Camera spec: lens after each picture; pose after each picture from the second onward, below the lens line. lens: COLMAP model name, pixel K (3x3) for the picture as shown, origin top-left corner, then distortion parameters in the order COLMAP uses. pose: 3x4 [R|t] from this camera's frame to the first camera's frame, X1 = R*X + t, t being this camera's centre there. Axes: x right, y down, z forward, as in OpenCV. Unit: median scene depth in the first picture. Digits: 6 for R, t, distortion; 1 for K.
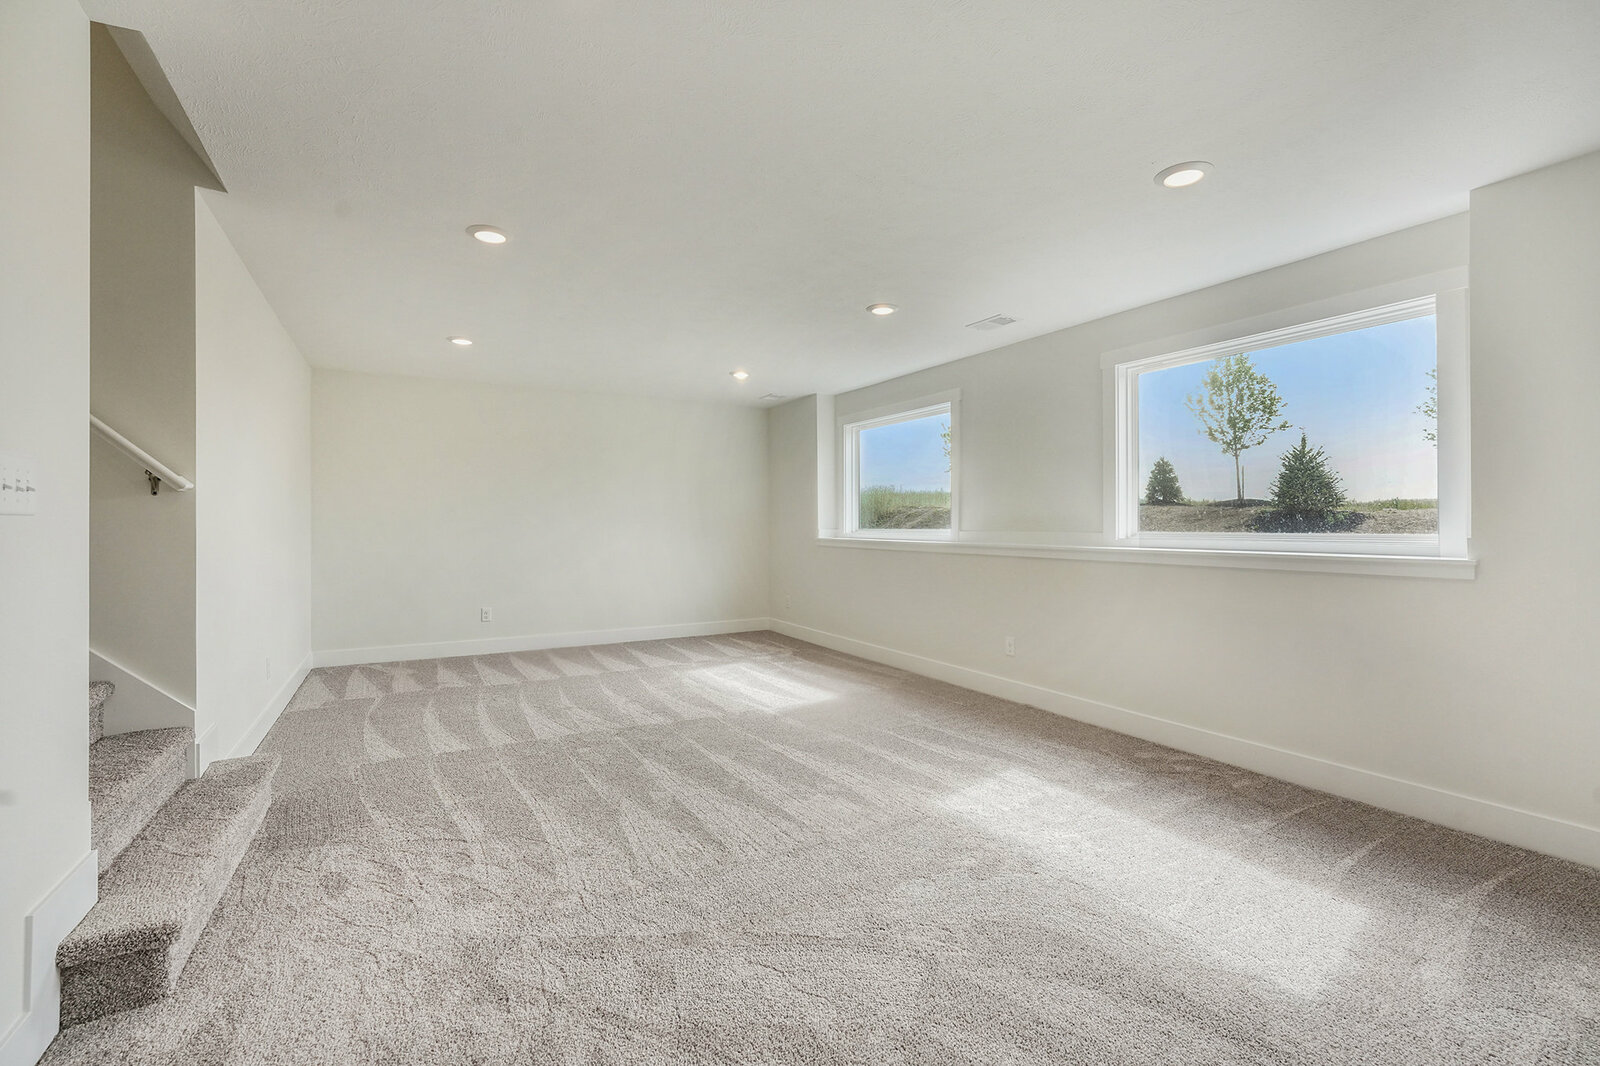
lens RADIAL K [[701.2, 0, 793.0], [0, 701.2, 521.7], [0, 0, 1]] dist [0.000131, 0.000140]
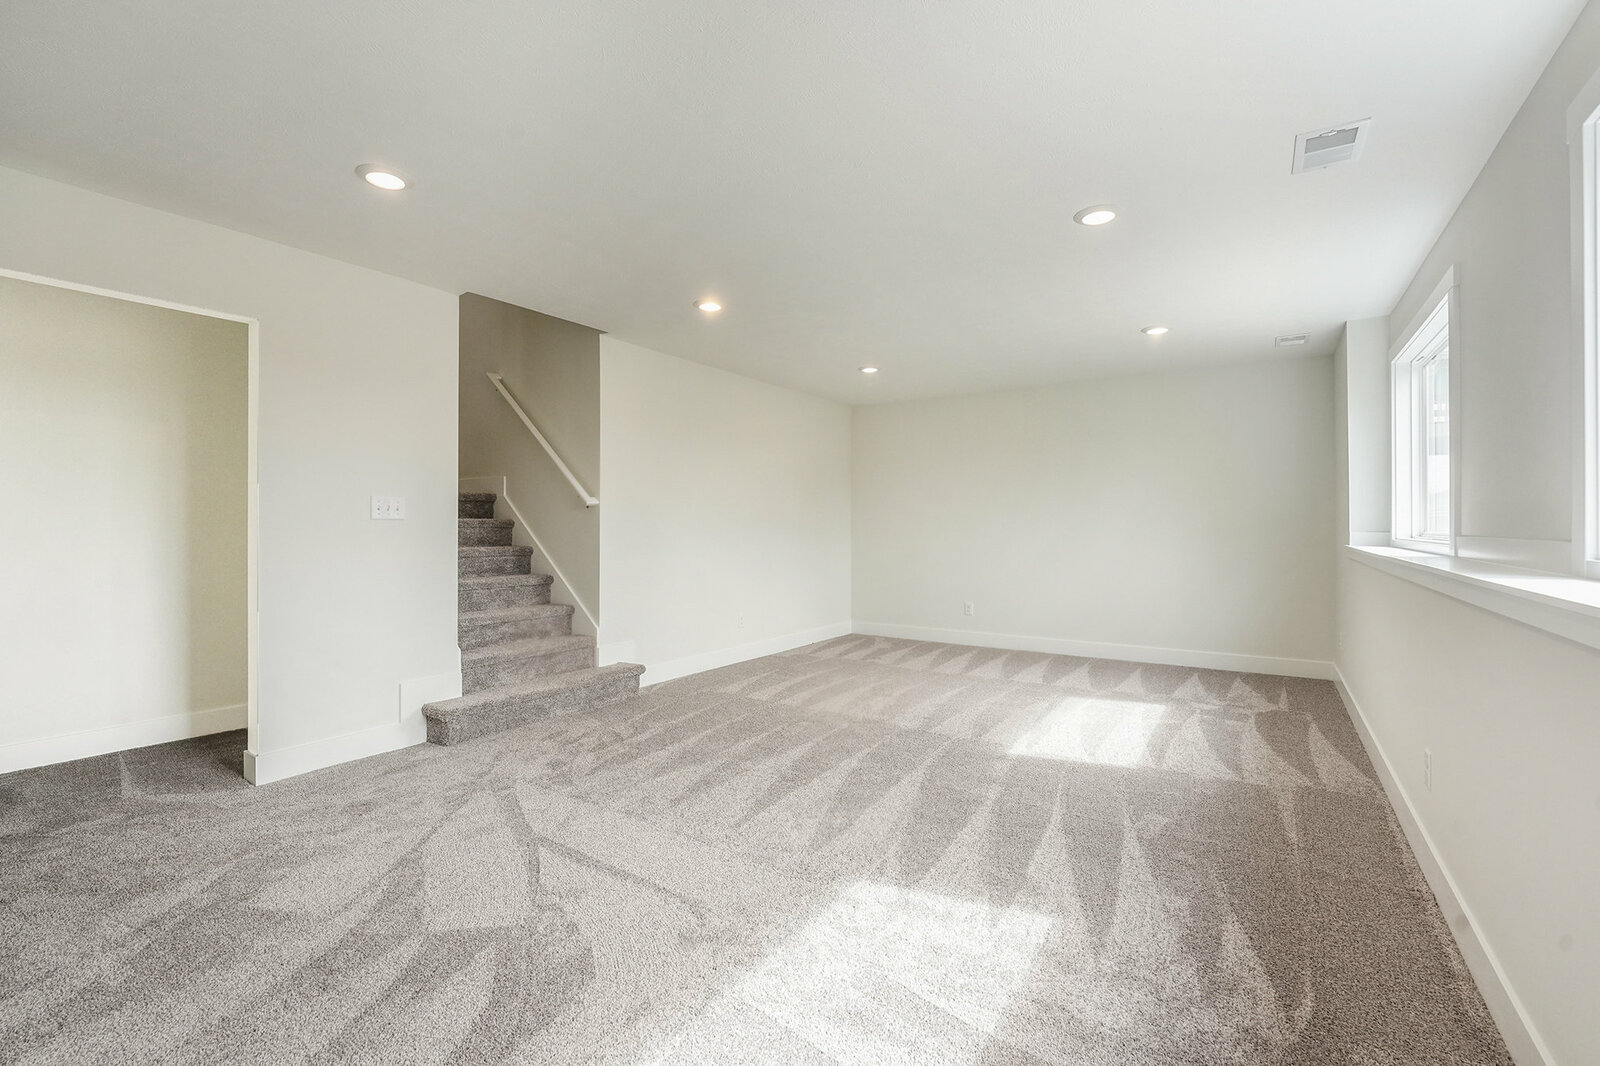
lens RADIAL K [[722.8, 0, 799.1], [0, 722.8, 529.4], [0, 0, 1]] dist [-0.001880, -0.000082]
pose [[0.442928, 0.012169, -0.896475, 0.801527], [-0.000493, 0.999911, 0.013330, -0.000437], [0.896557, -0.005463, 0.442894, 0.527530]]
